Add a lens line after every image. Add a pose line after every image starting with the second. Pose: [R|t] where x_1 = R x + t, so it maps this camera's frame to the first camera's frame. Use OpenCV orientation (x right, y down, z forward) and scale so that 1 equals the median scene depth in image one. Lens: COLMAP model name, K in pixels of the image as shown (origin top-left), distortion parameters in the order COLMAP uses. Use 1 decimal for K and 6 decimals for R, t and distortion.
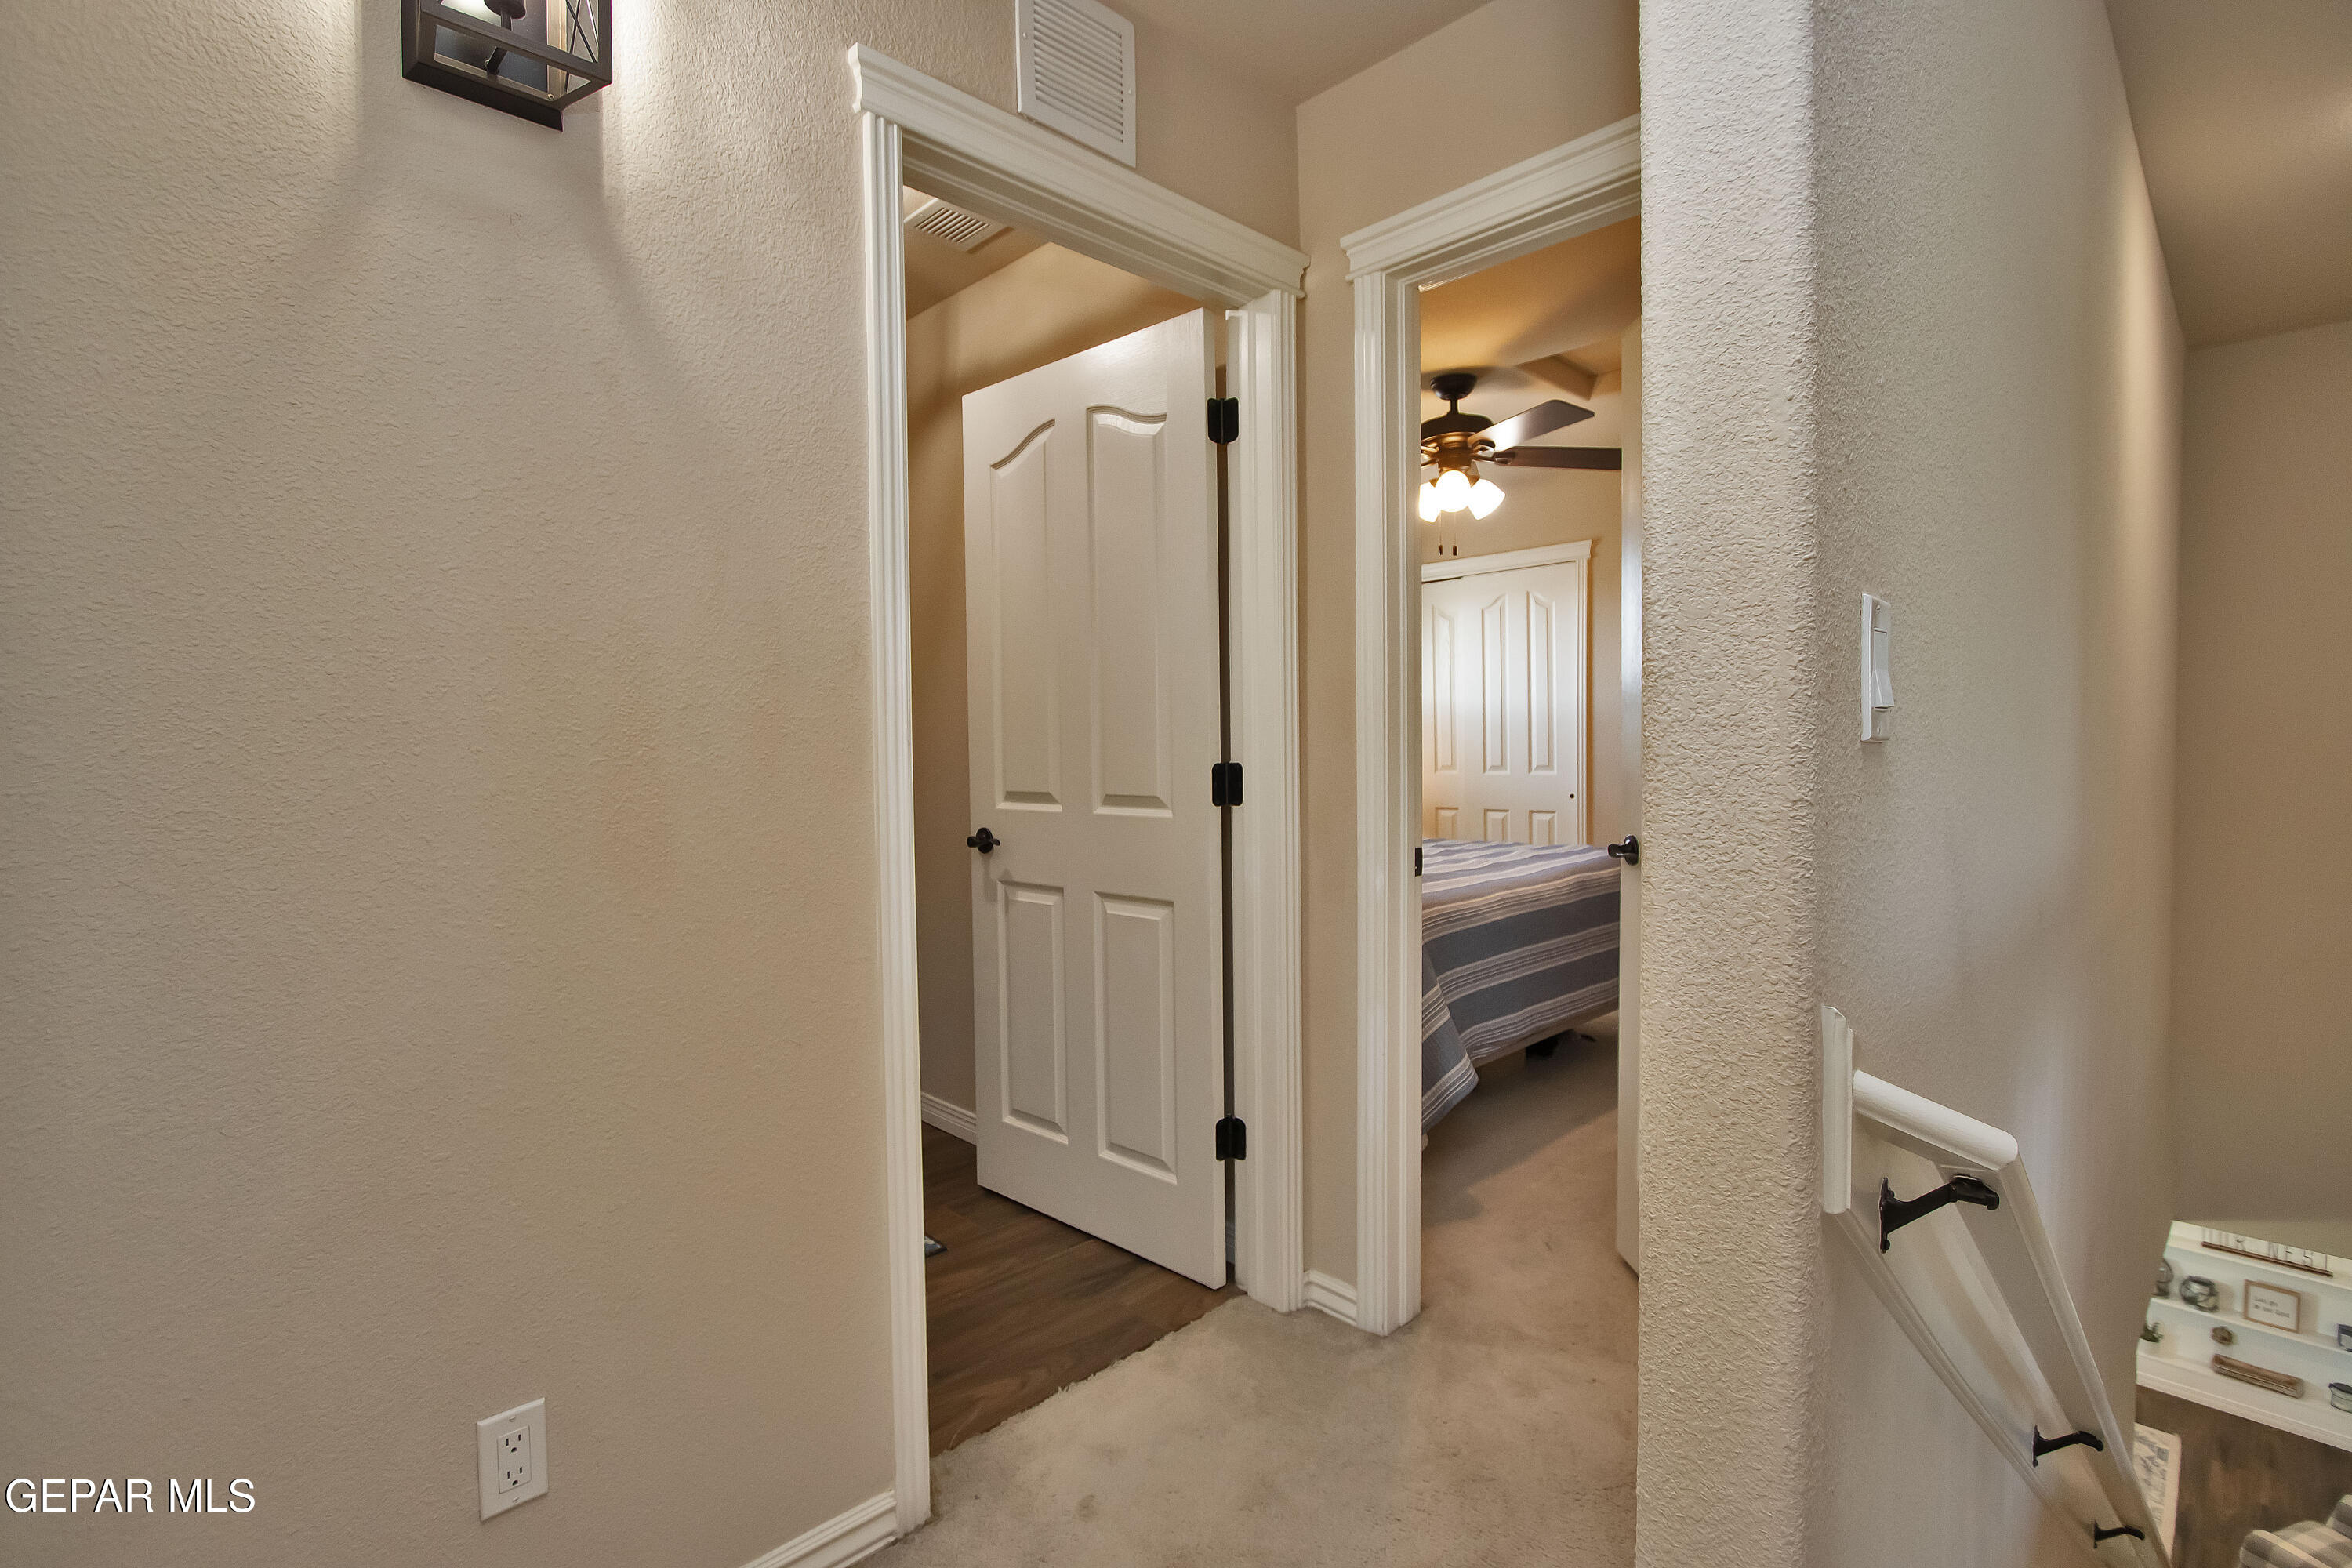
lens RADIAL K [[1077.9, 0, 1189.8], [0, 1077.9, 780.4], [0, 0, 1]] dist [-0.003484, -0.000101]
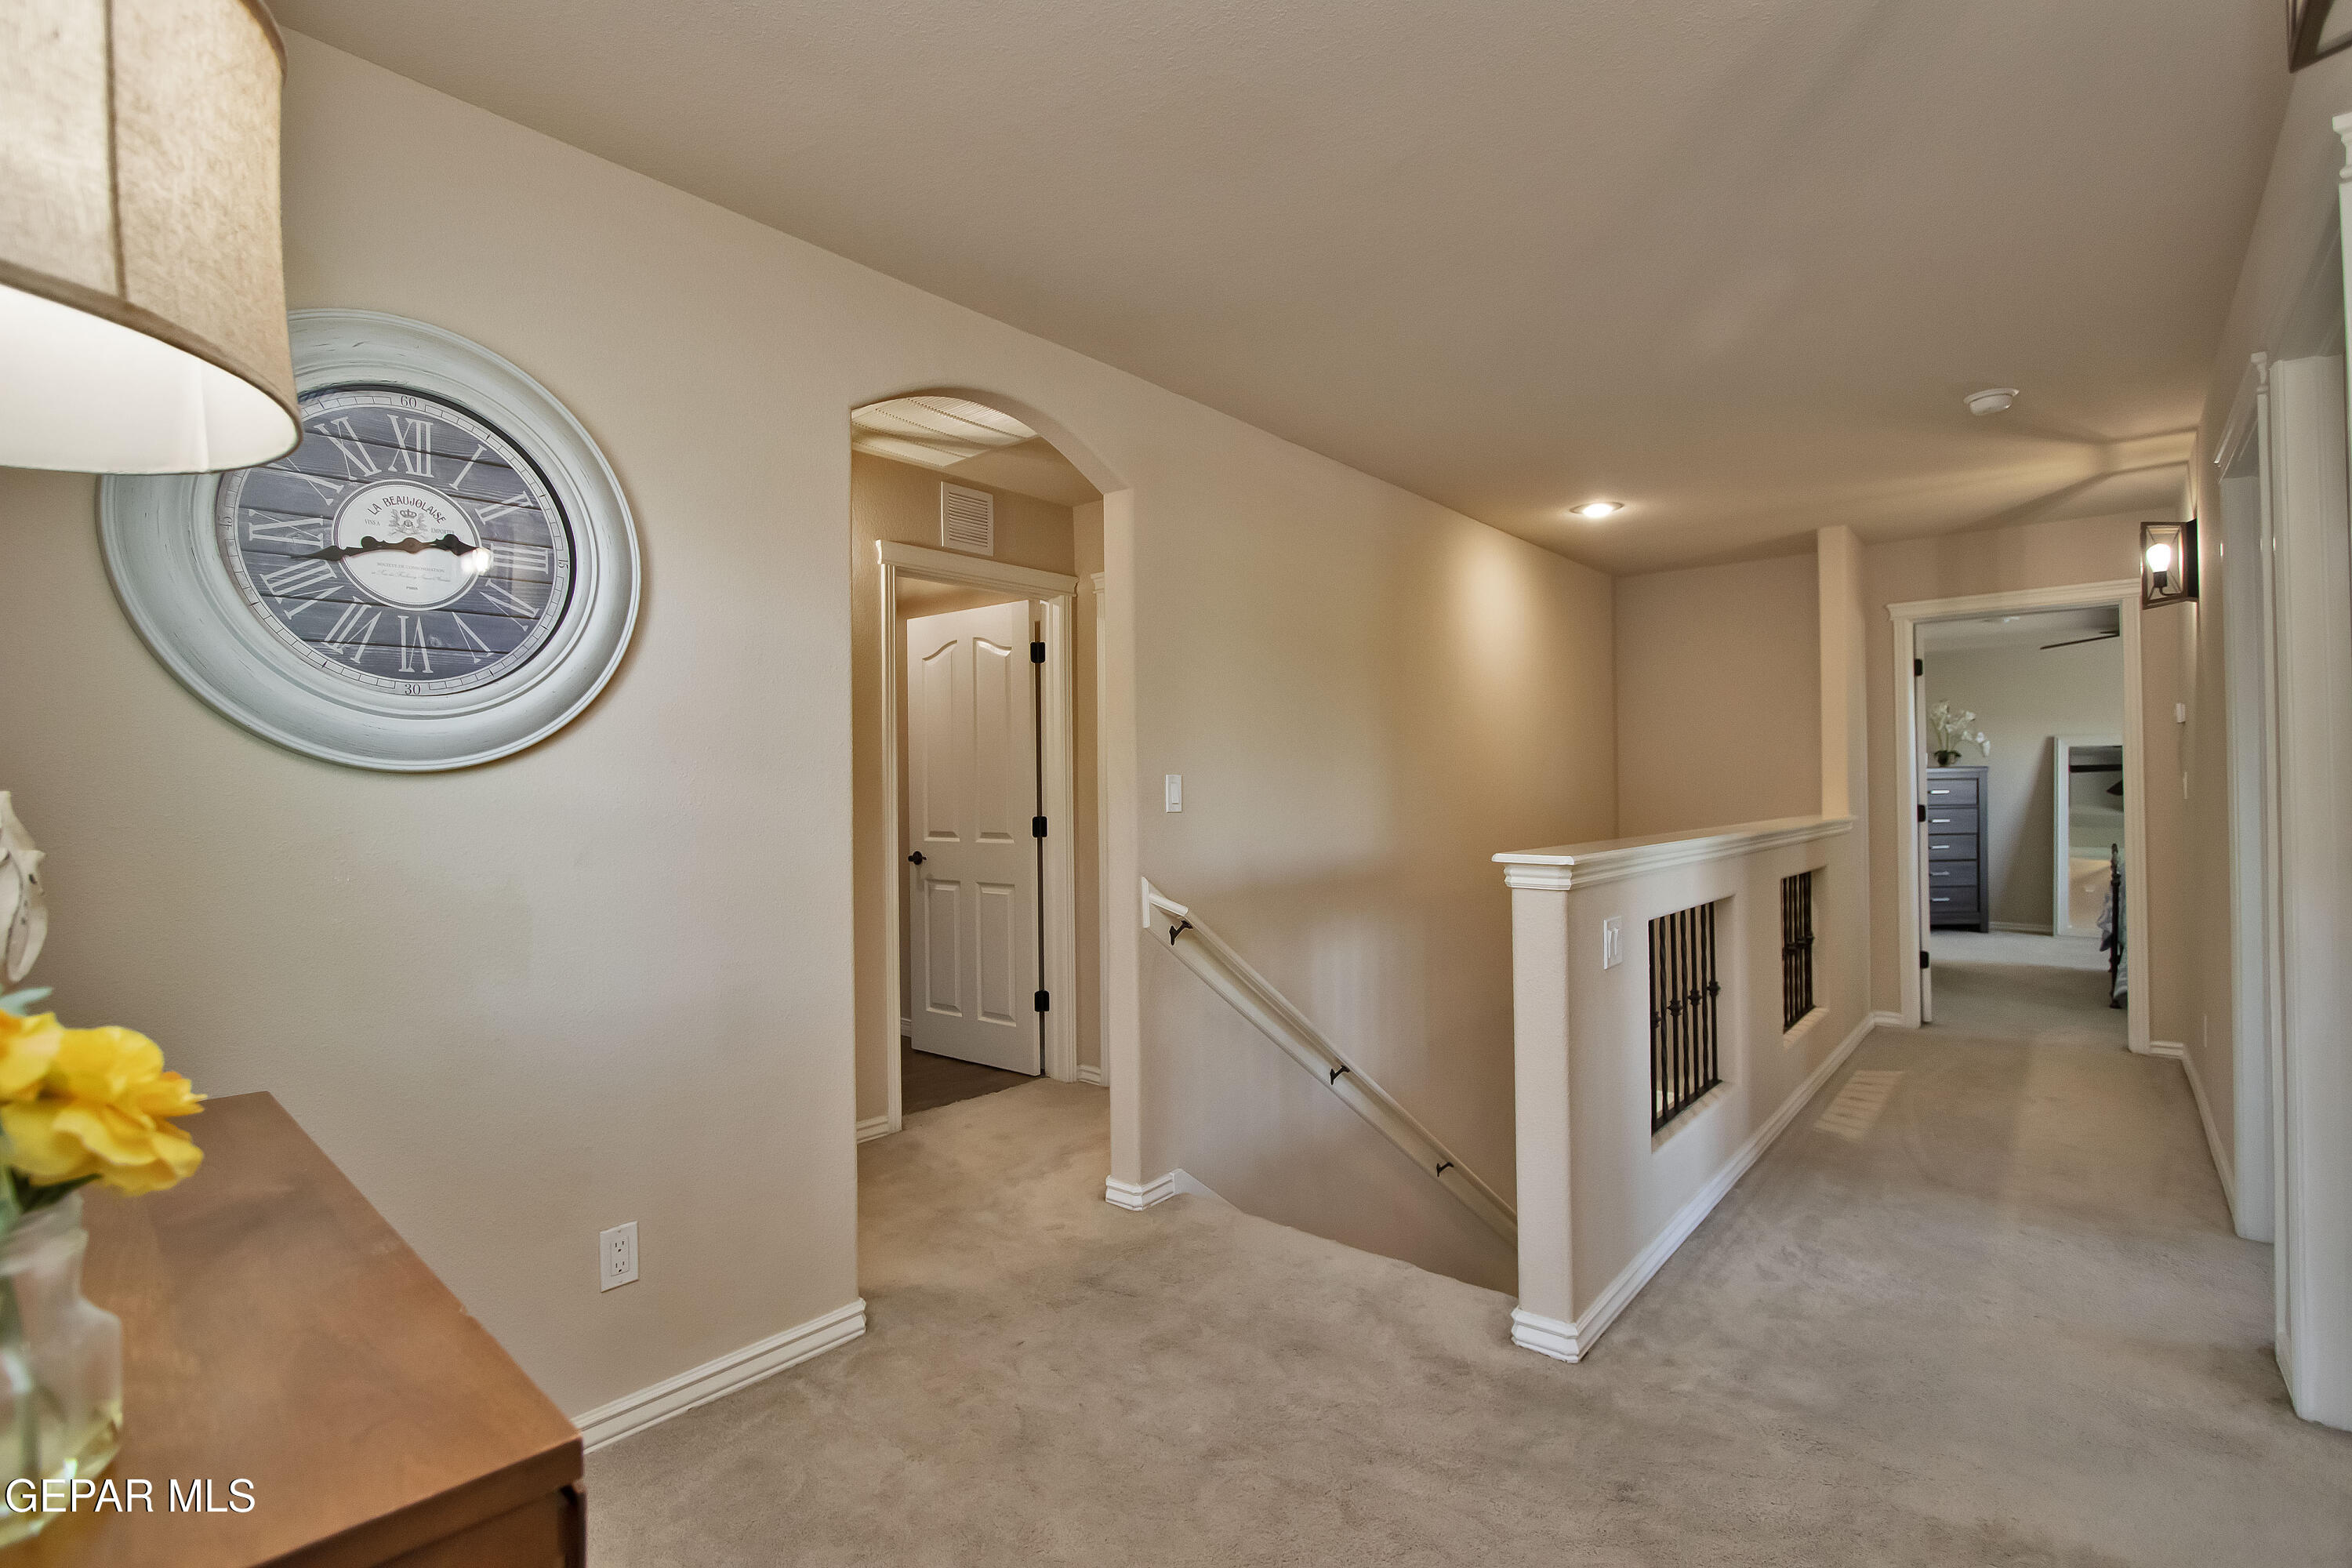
lens RADIAL K [[1063.5, 0, 1176.0], [0, 1063.5, 784.0], [0, 0, 1]] dist [-0.020536, 0.000025]
pose [[0.996909, 0.000229, 0.078559, 0.129685], [0.002992, 0.999159, -0.040885, 0.005377], [-0.078502, 0.040994, 0.996071, -1.017539]]
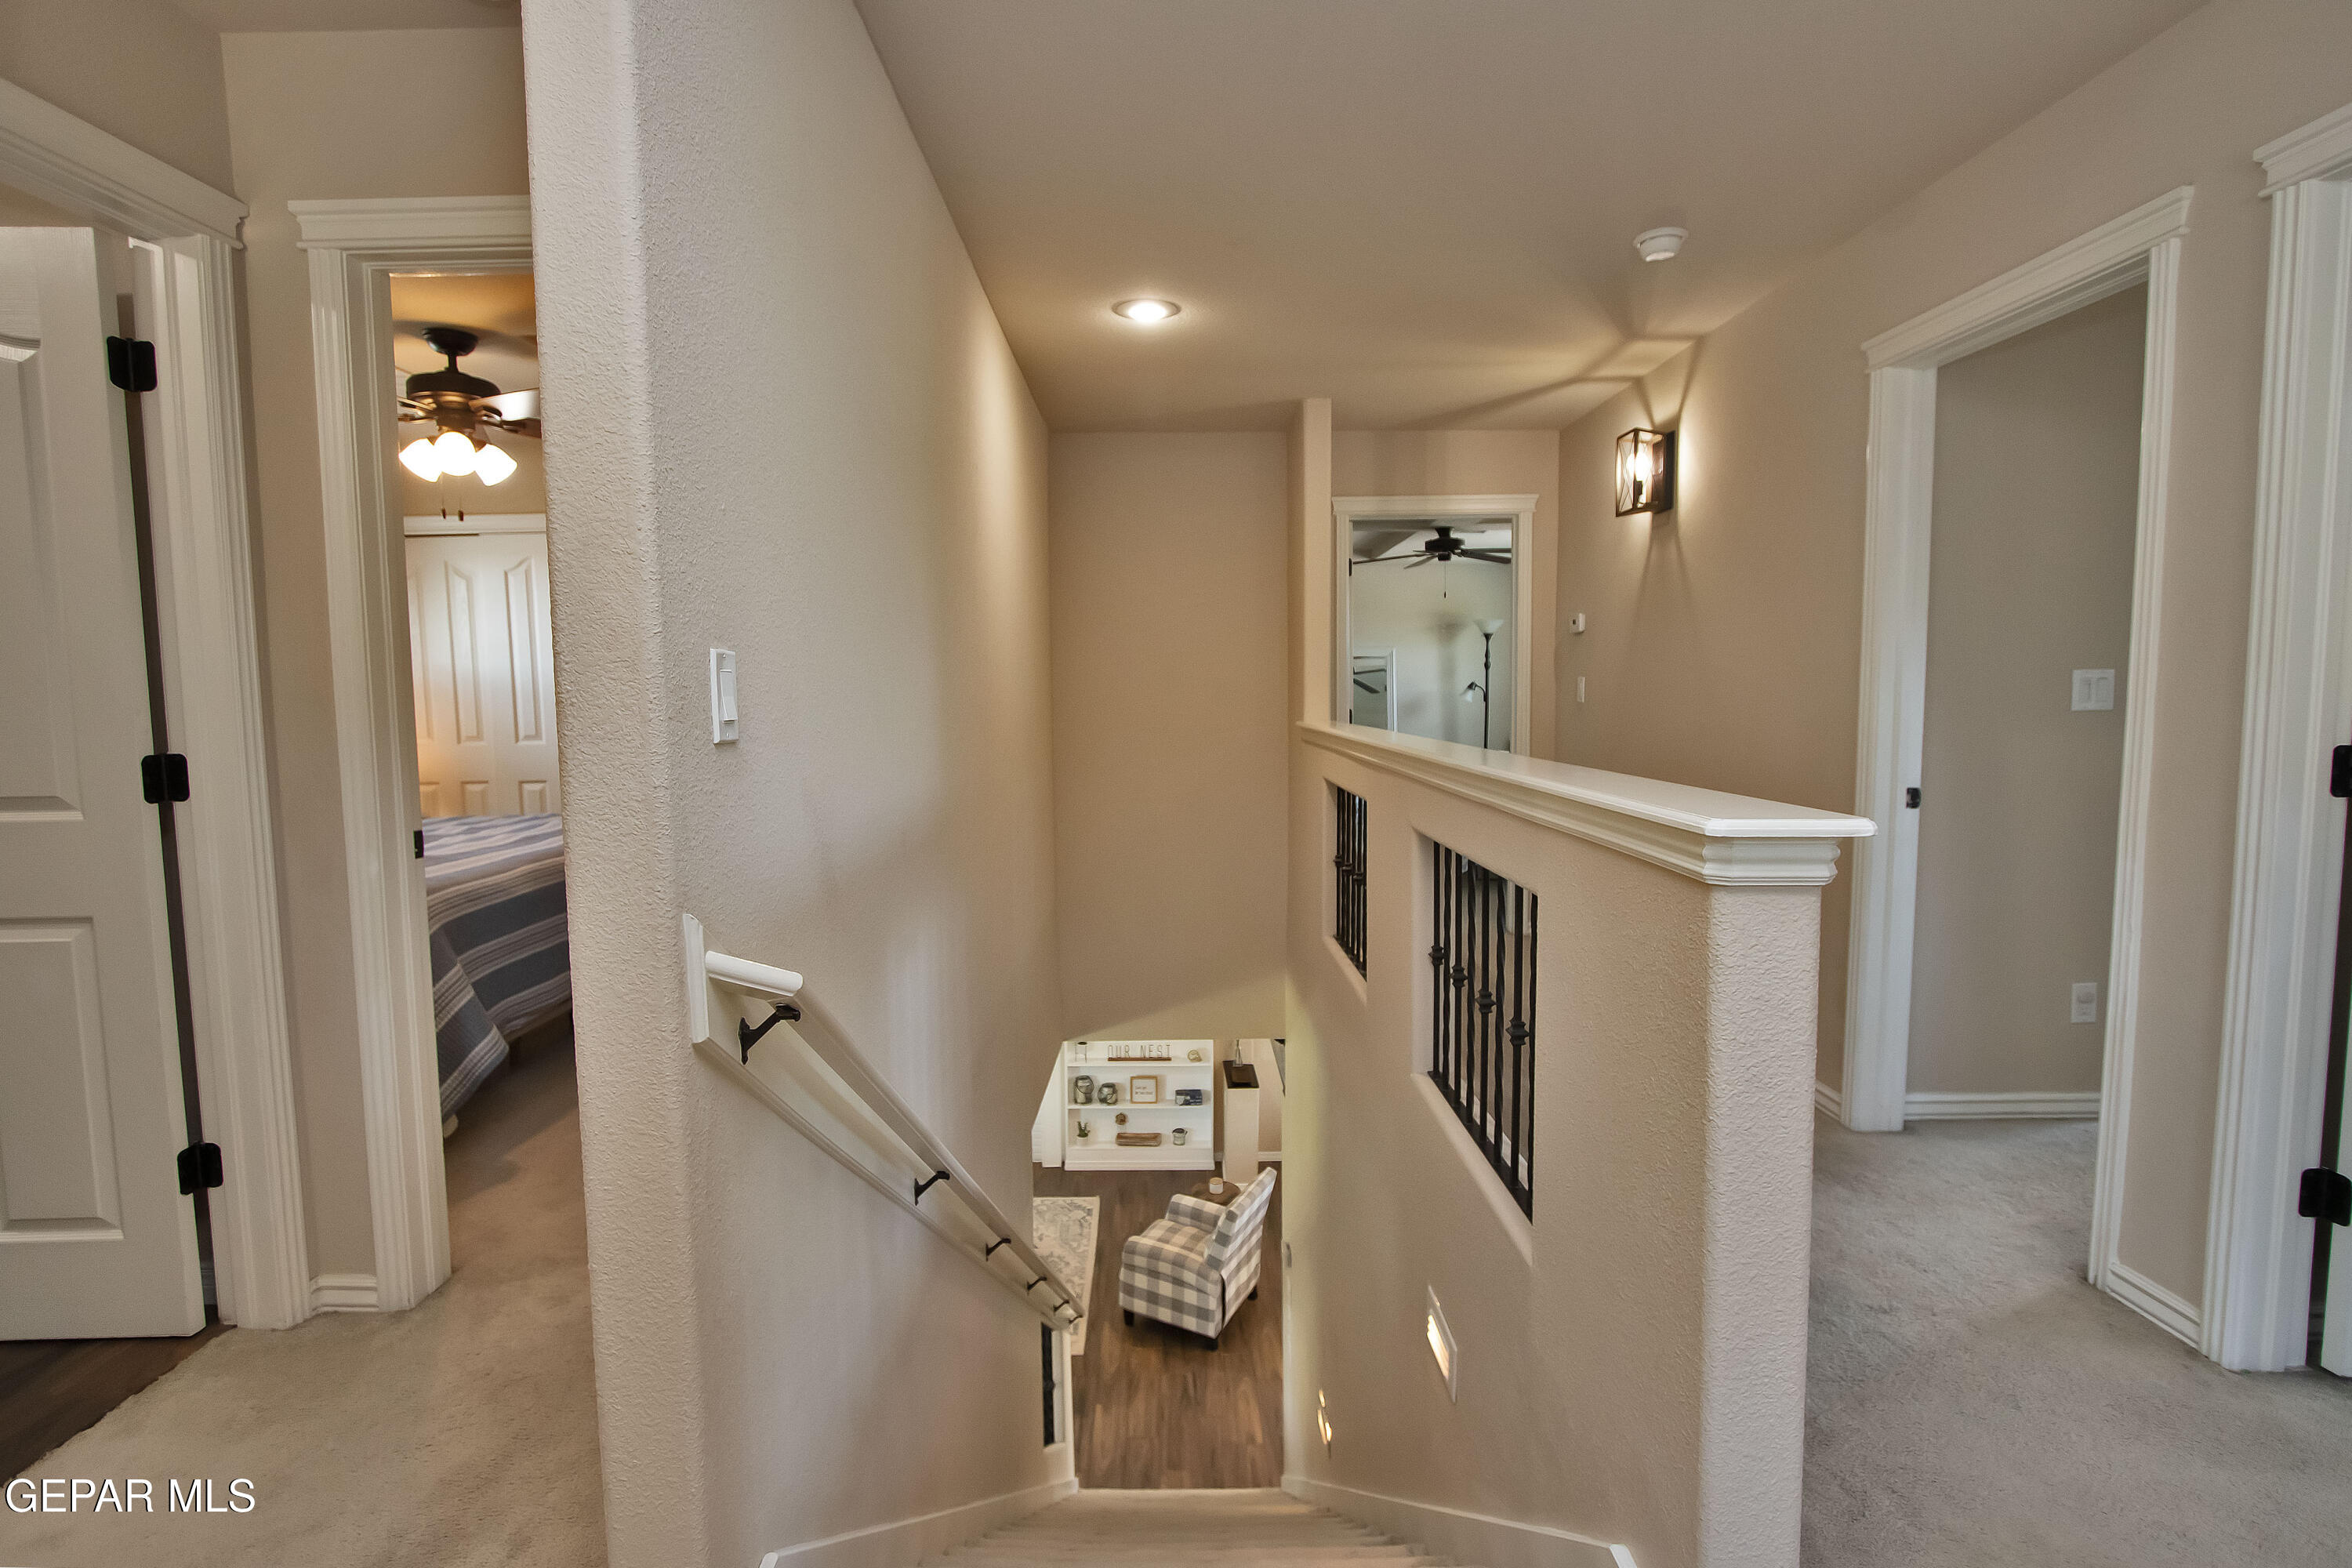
lens RADIAL K [[1093.8, 0, 1164.5], [0, 1093.8, 779.8], [0, 0, 1]] dist [-0.017304, 0.000667]
pose [[0.704969, -0.053813, 0.707193, -0.012880], [0.026895, 0.998429, 0.049165, -0.016013], [-0.708728, -0.015640, 0.705309, -0.207721]]
